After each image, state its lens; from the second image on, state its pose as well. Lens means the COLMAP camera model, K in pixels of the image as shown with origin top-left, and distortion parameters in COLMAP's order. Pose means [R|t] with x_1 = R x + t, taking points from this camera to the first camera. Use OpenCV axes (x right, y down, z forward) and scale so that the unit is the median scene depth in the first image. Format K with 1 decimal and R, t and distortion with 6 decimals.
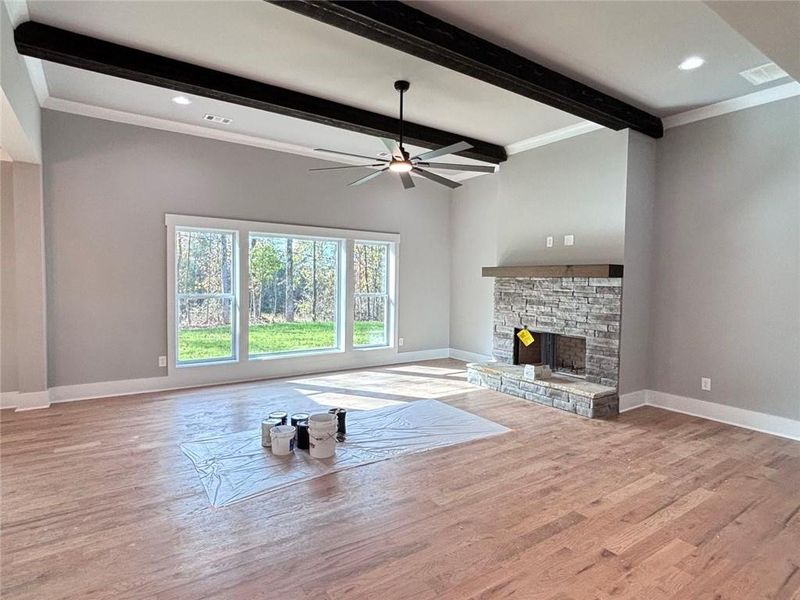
lens RADIAL K [[433.7, 0, 400.0], [0, 433.7, 300.0], [0, 0, 1]] dist [0.000620, -0.000964]
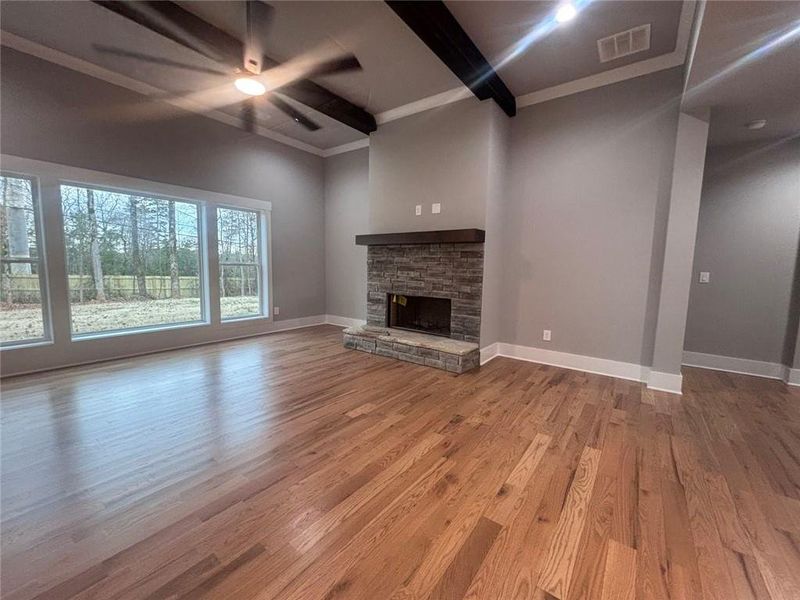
lens RADIAL K [[319.8, 0, 396.8], [0, 319.8, 300.5], [0, 0, 1]] dist [0.011845, 0.000159]
pose [[0.950245, -0.029412, 0.310111, 0.047856], [0.009481, 0.997802, 0.065582, 0.034552], [-0.311358, -0.059378, 0.948436, 0.271958]]
